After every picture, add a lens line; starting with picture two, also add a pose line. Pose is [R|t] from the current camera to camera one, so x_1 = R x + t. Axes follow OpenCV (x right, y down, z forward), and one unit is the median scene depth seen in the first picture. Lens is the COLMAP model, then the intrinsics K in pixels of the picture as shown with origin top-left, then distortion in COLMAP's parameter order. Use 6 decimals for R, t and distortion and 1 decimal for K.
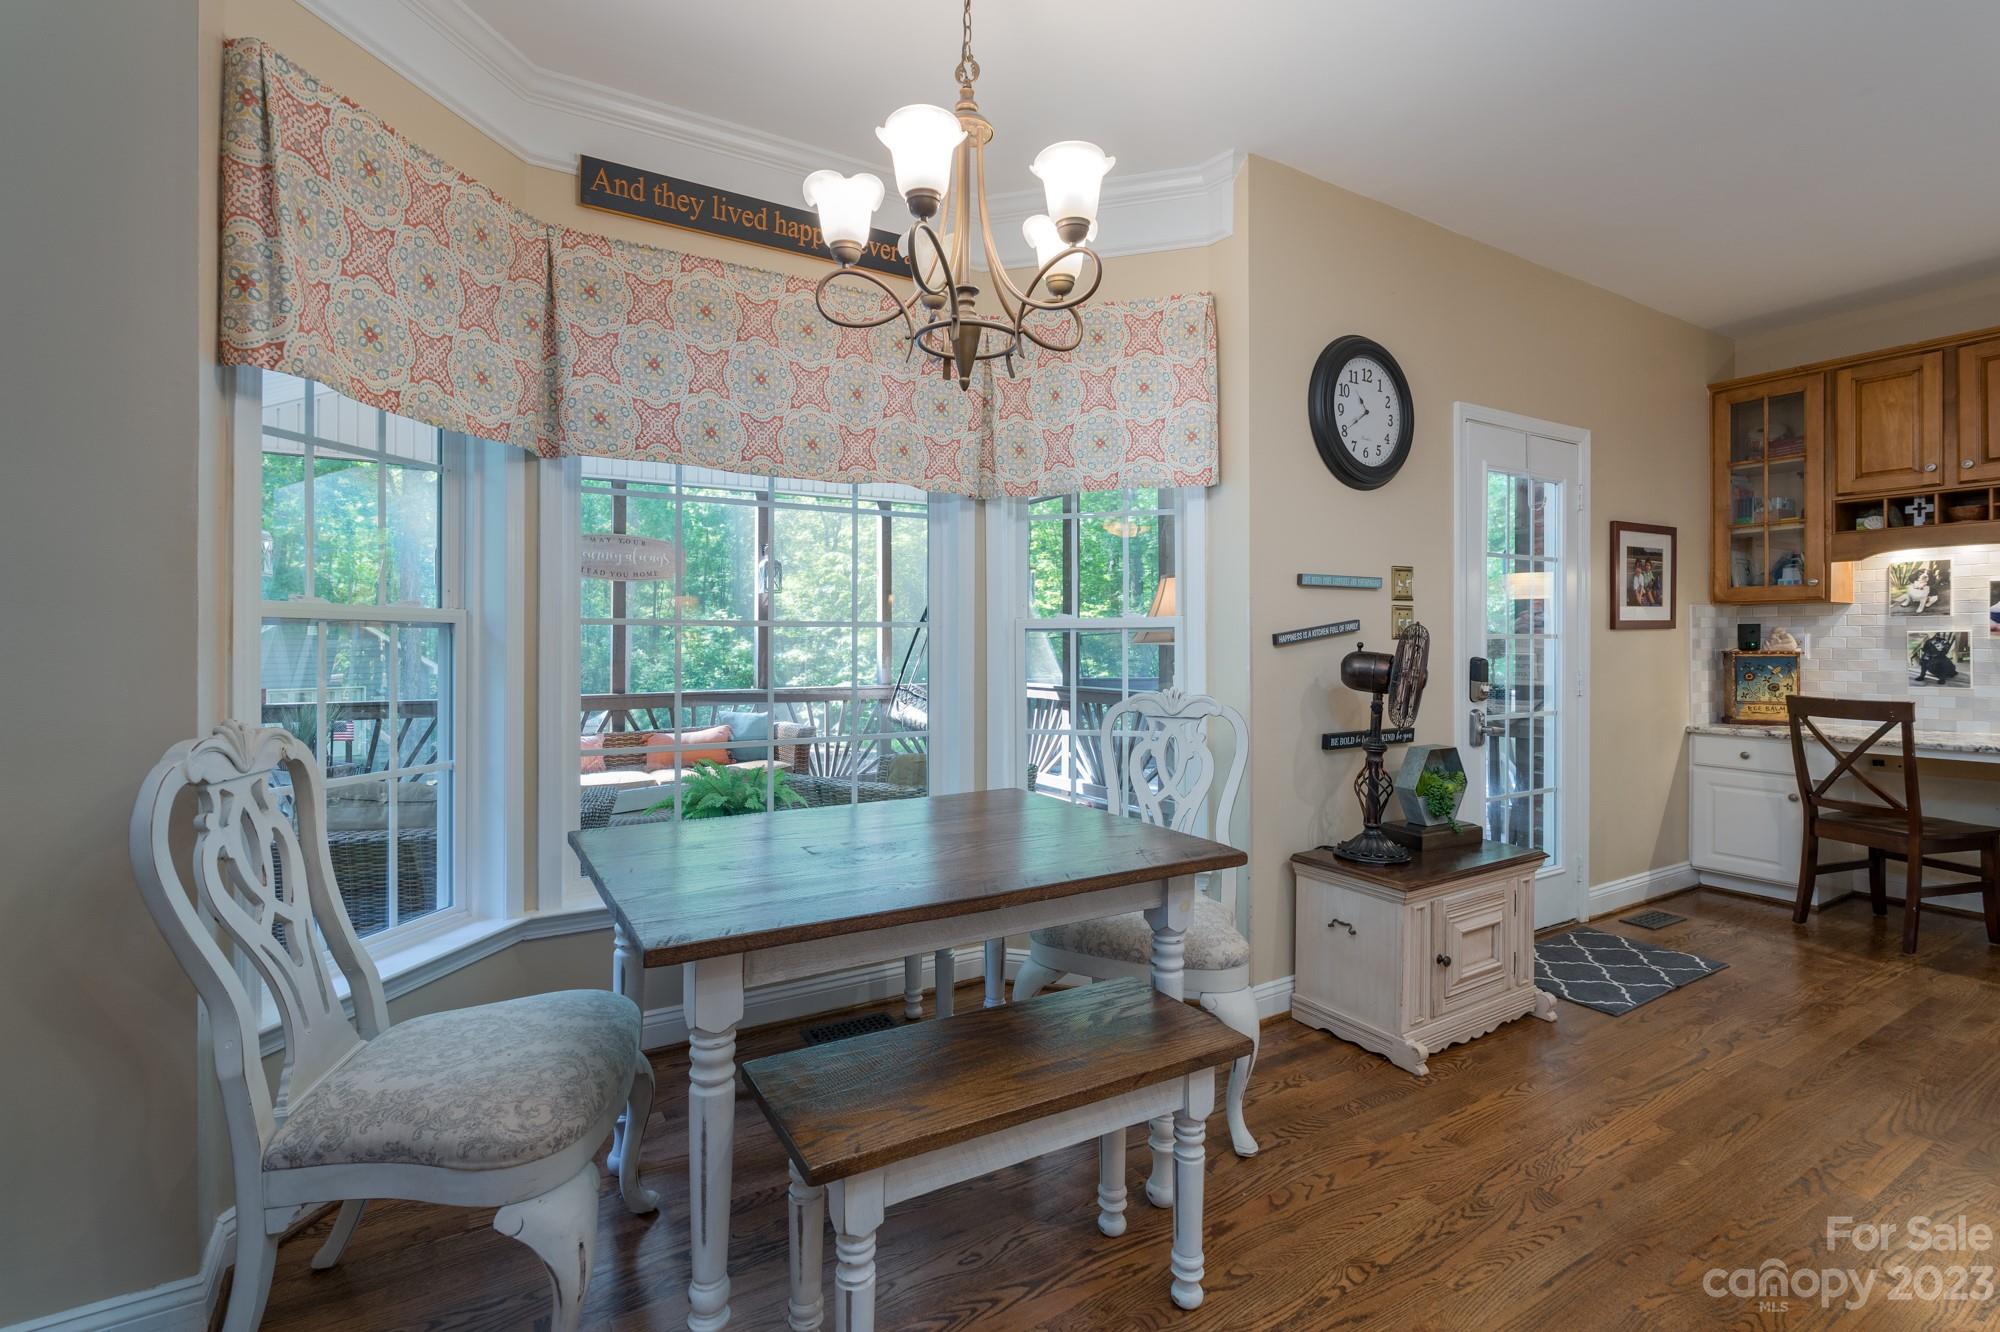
lens RADIAL K [[908.5, 0, 993.7], [0, 908.5, 641.9], [0, 0, 1]] dist [-0.002995, 0.001112]
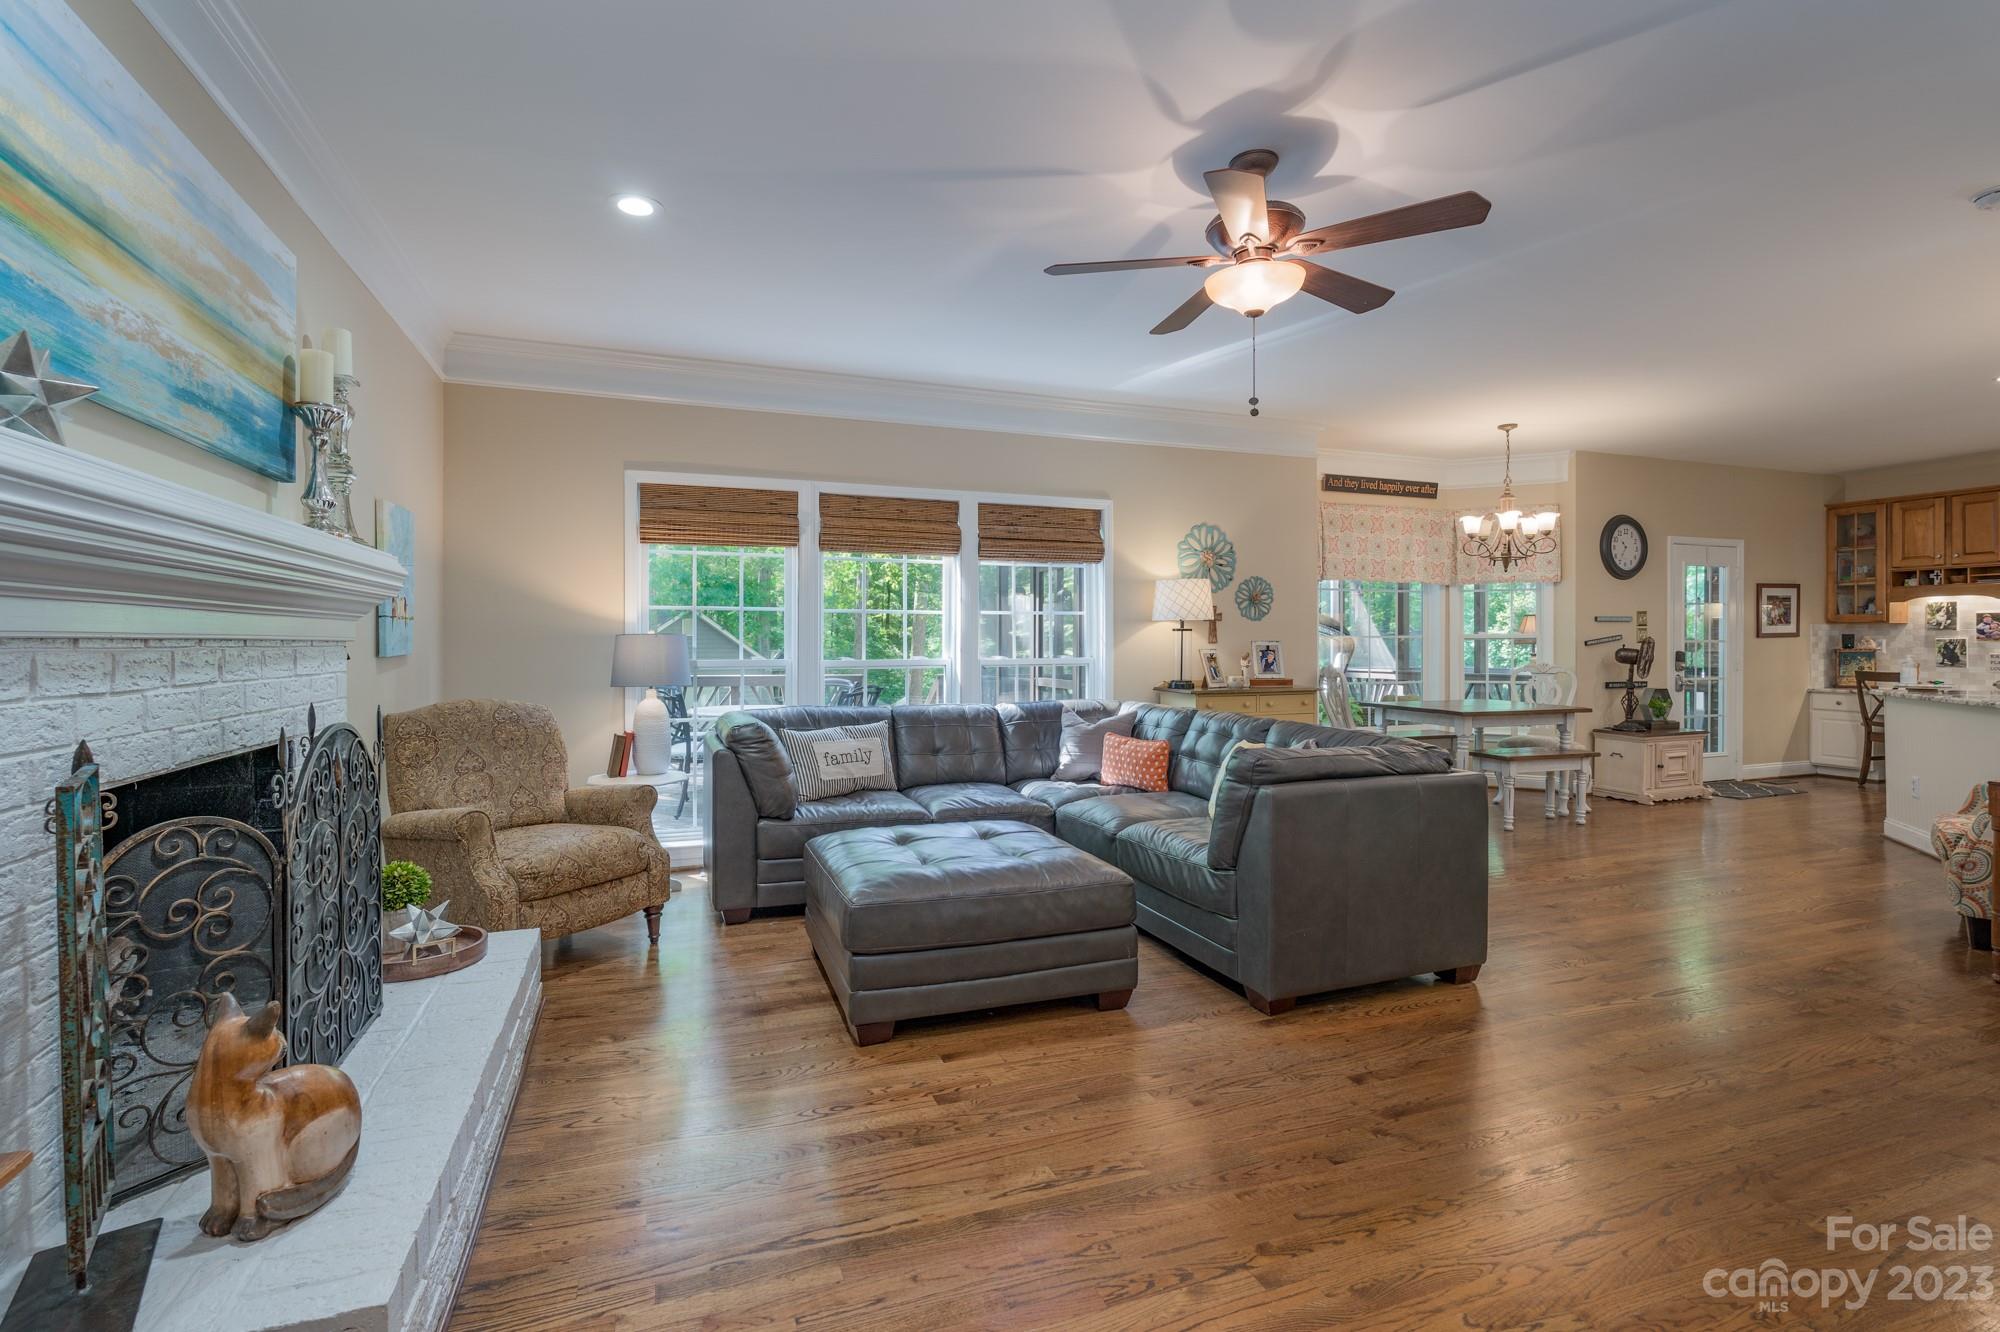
lens RADIAL K [[908.5, 0, 993.7], [0, 908.5, 641.9], [0, 0, 1]] dist [-0.002995, 0.001112]
pose [[0.982840, 0.001631, -0.184453, -0.602721], [-0.001095, 0.999995, 0.003005, -0.008418], [0.184457, -0.002751, 0.982837, -1.272596]]
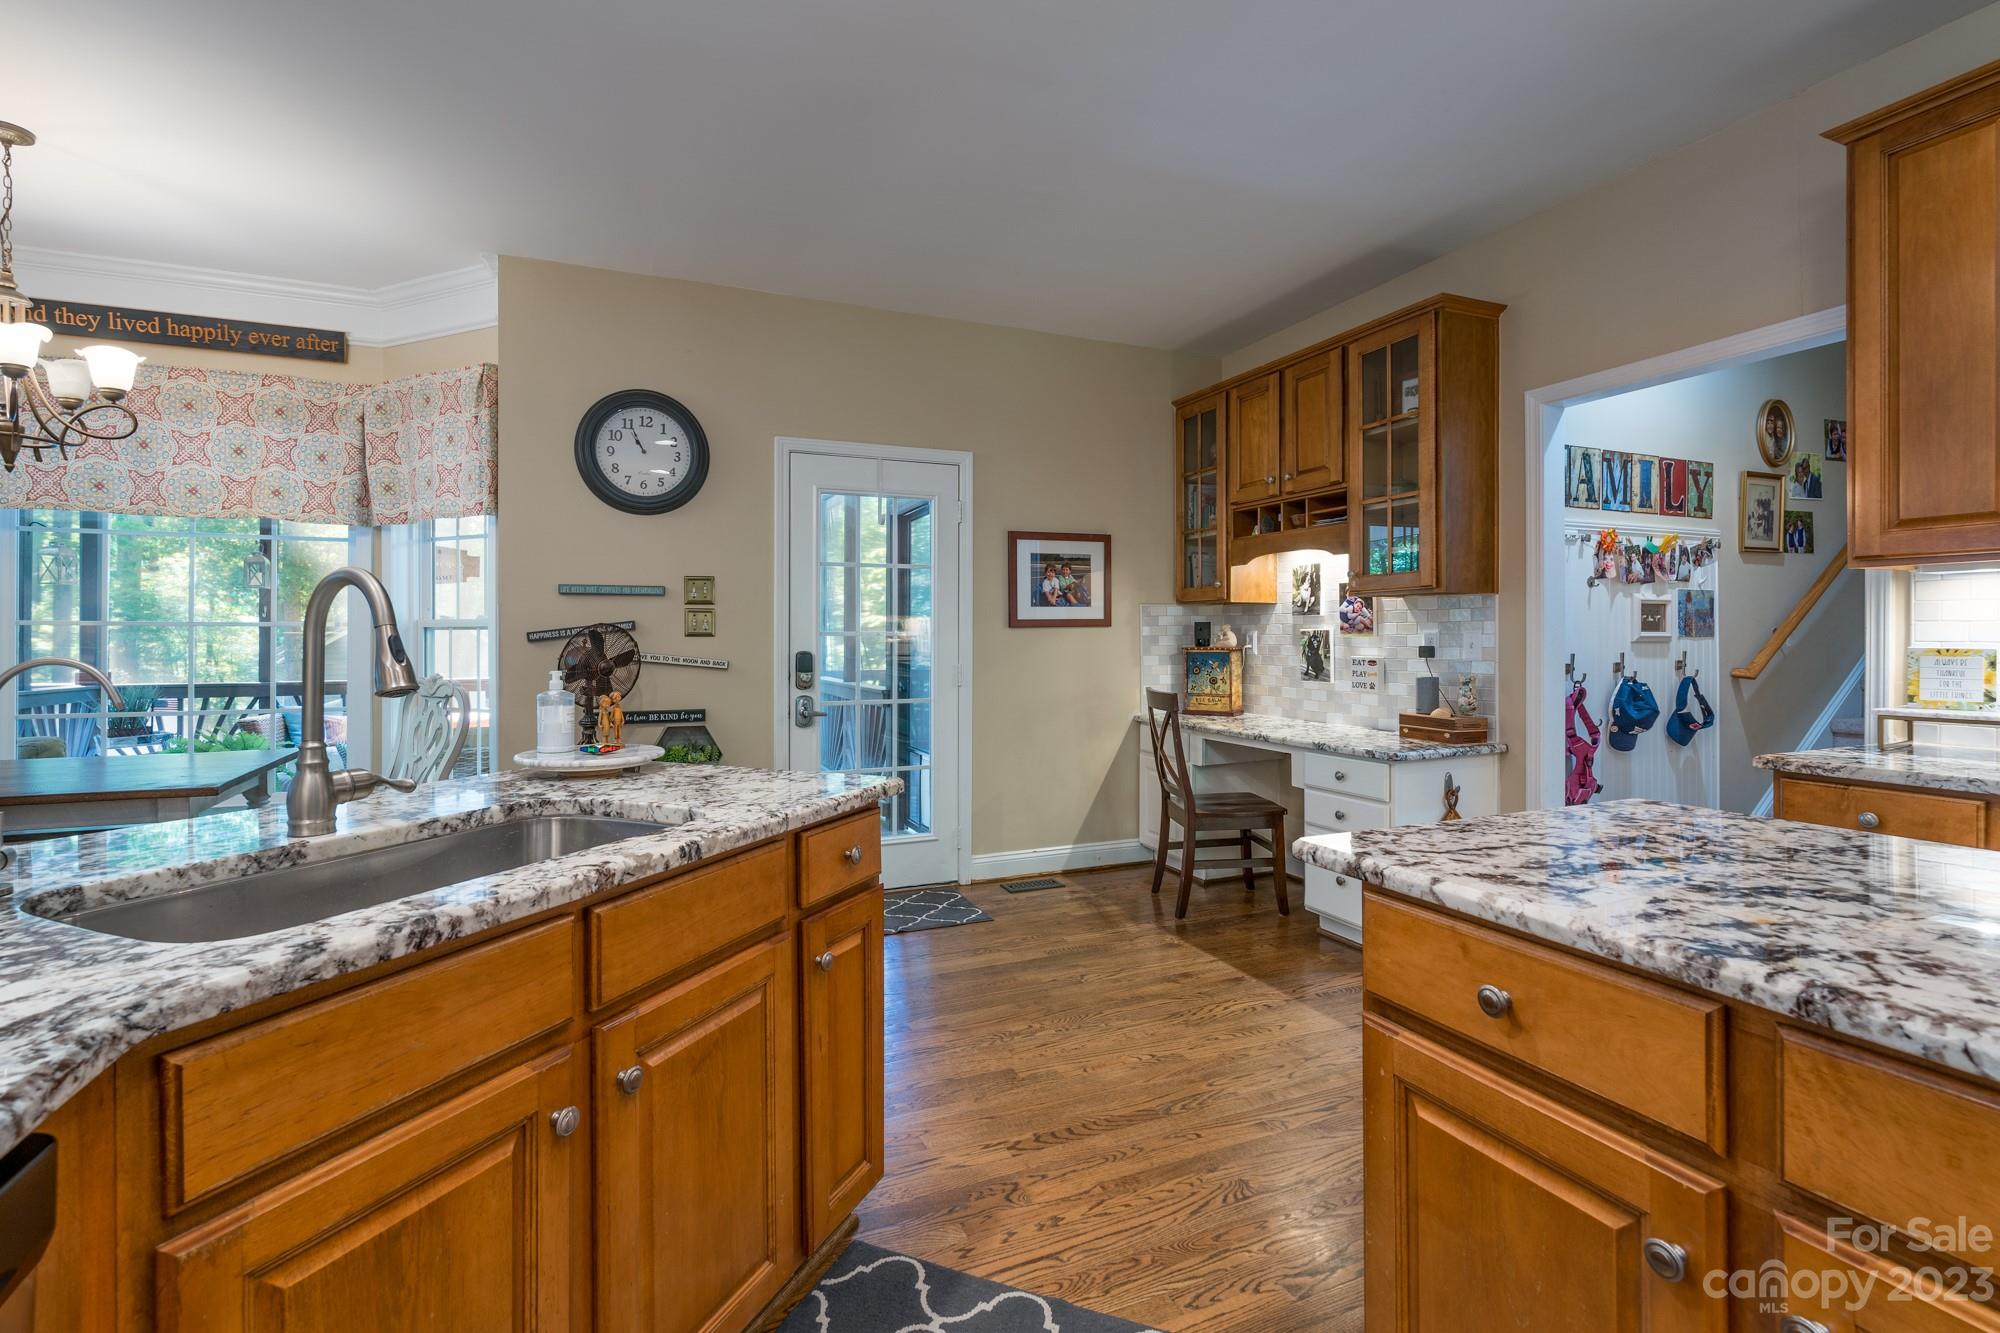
lens RADIAL K [[908.5, 0, 993.7], [0, 908.5, 642.4], [0, 0, 1]] dist [-0.002995, 0.001112]
pose [[0.990804, 0.003580, -0.135260, 0.814731], [-0.002218, 0.999945, 0.010221, -0.006681], [0.135290, -0.009827, 0.990757, -0.122078]]
